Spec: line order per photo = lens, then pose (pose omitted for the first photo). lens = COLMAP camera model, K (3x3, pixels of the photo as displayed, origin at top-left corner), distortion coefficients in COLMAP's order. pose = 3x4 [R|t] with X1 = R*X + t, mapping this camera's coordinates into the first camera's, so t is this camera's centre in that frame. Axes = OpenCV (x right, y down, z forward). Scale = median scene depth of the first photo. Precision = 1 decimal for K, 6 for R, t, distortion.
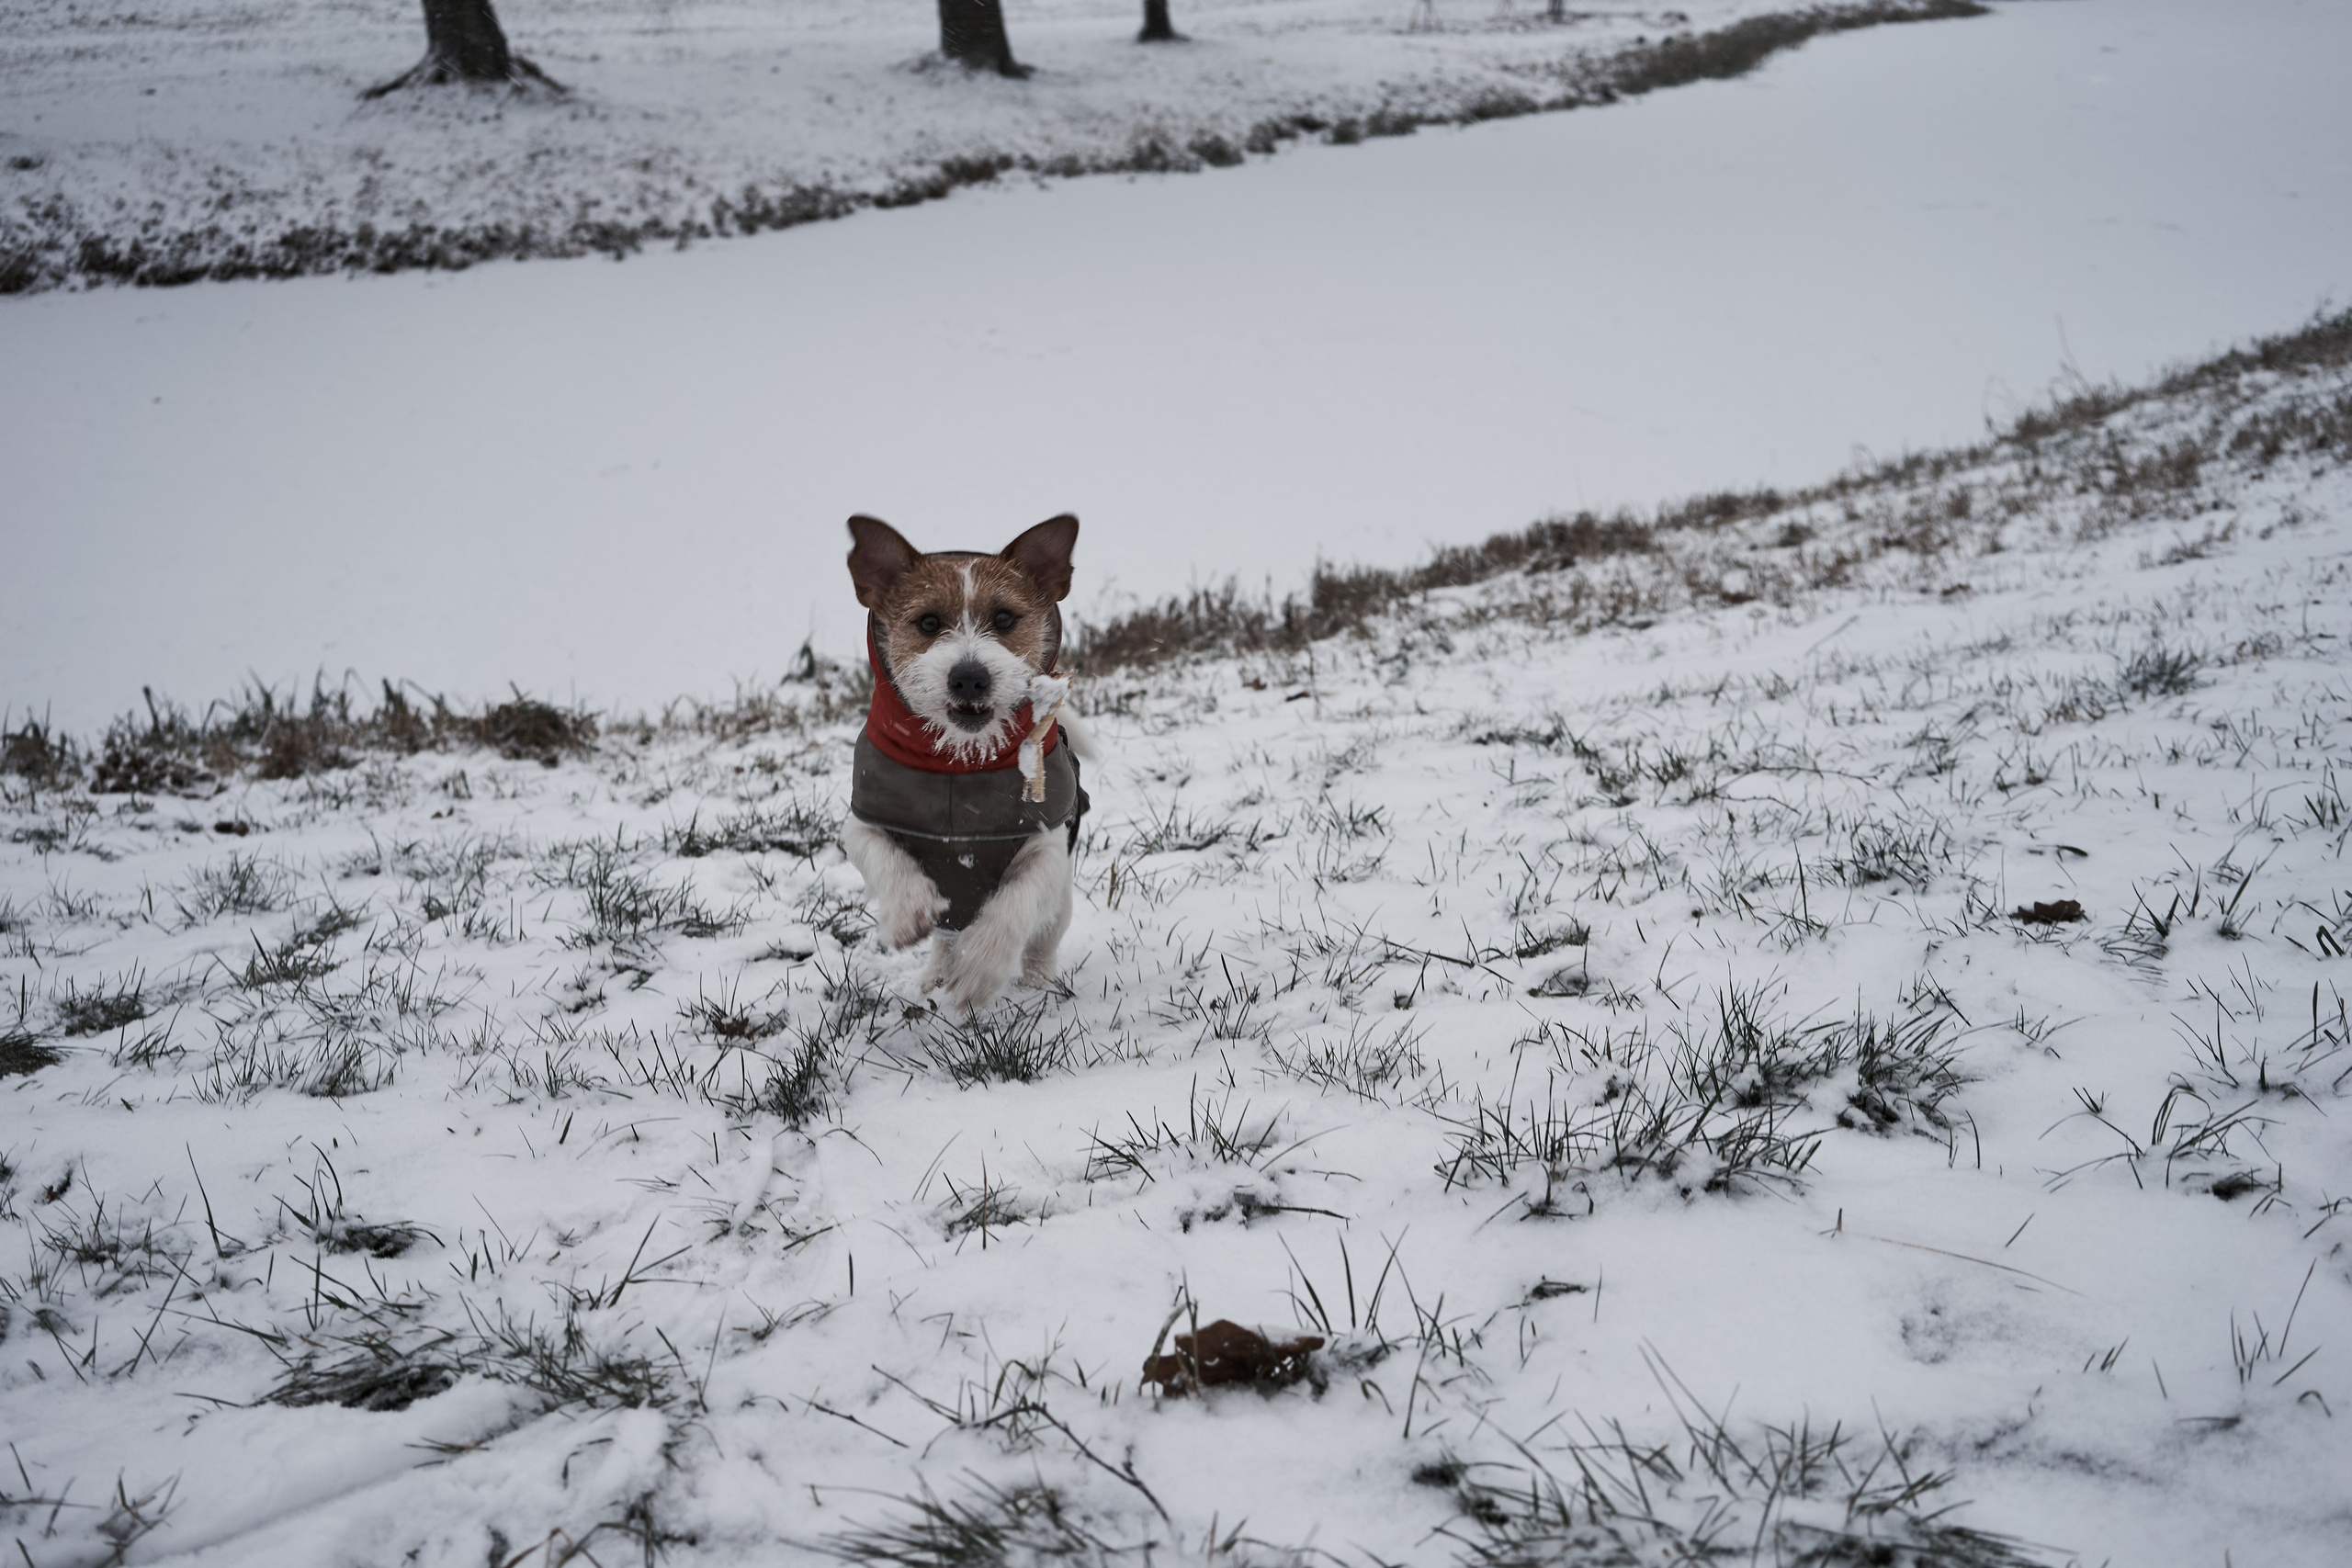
lens RADIAL K [[2382.8, 0, 1175.9], [0, 2382.8, 707.8], [0, 0, 1]] dist [0.141121, -0.322633]
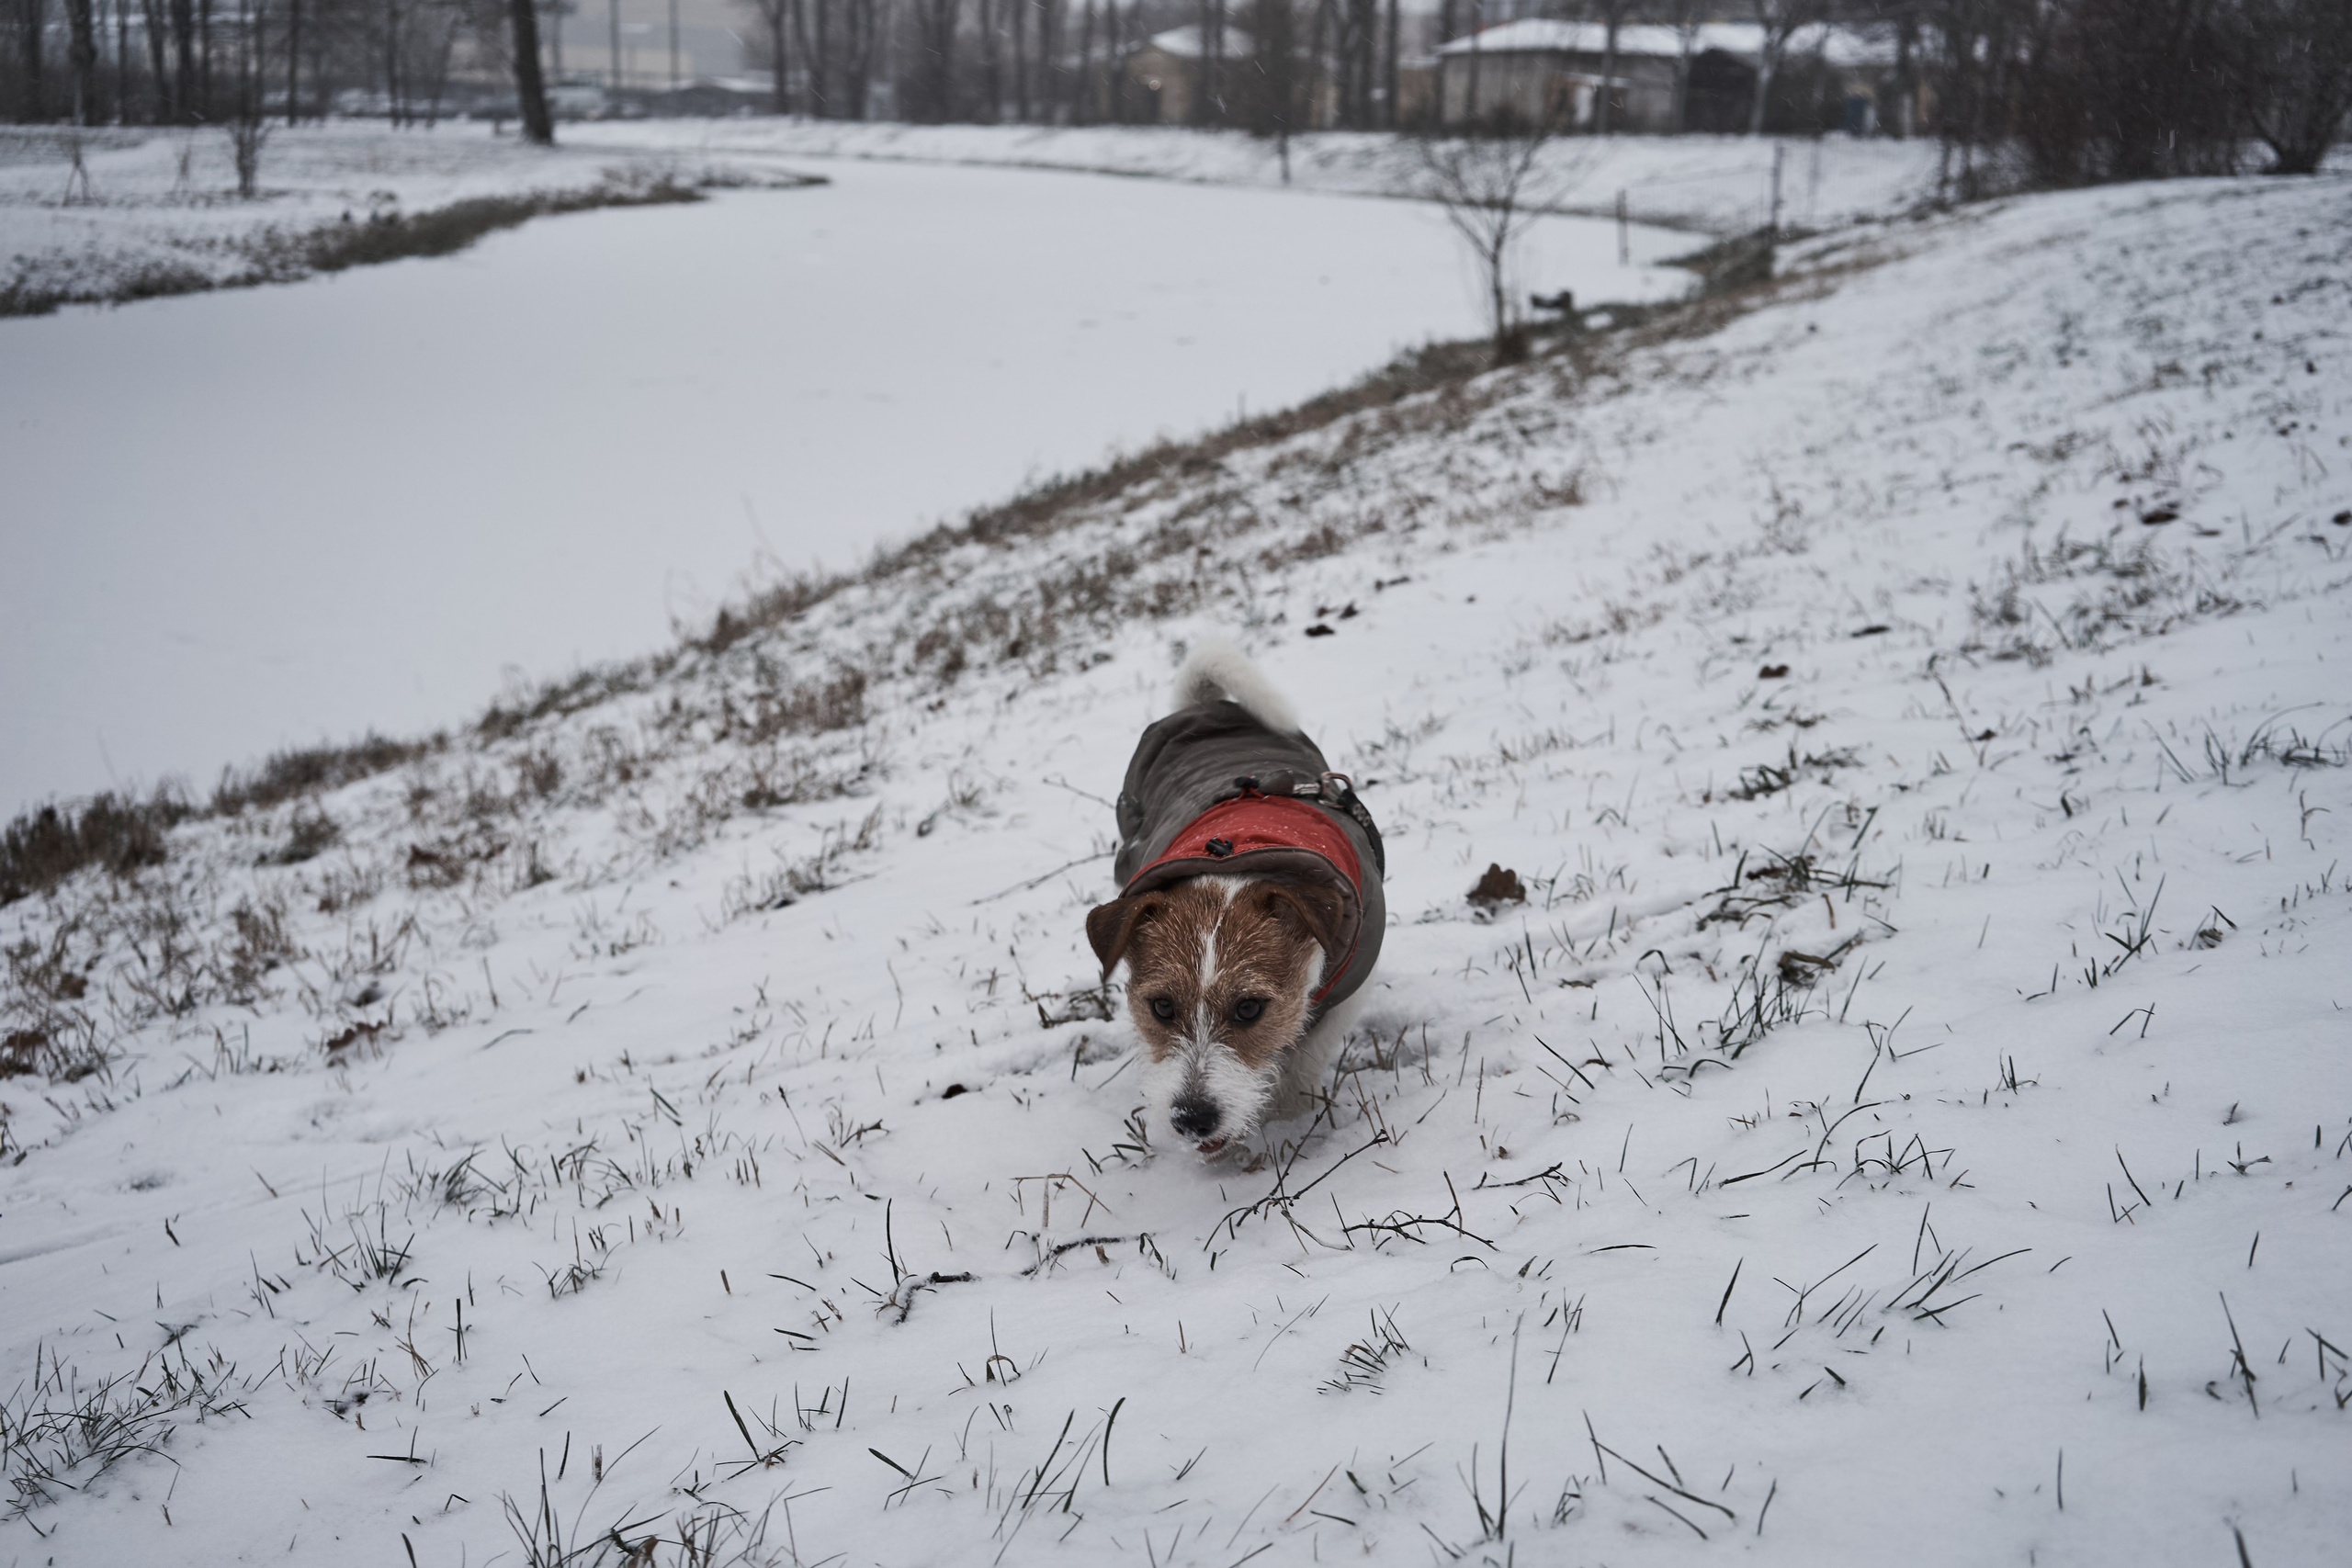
lens RADIAL K [[2382.8, 0, 1175.9], [0, 2382.8, 707.8], [0, 0, 1]] dist [0.141121, -0.322633]
pose [[0.881457, -0.088301, 0.463937, 0.100535], [0.123702, 0.991236, -0.046365, -0.029508], [-0.455776, 0.098258, 0.884654, 0.189620]]
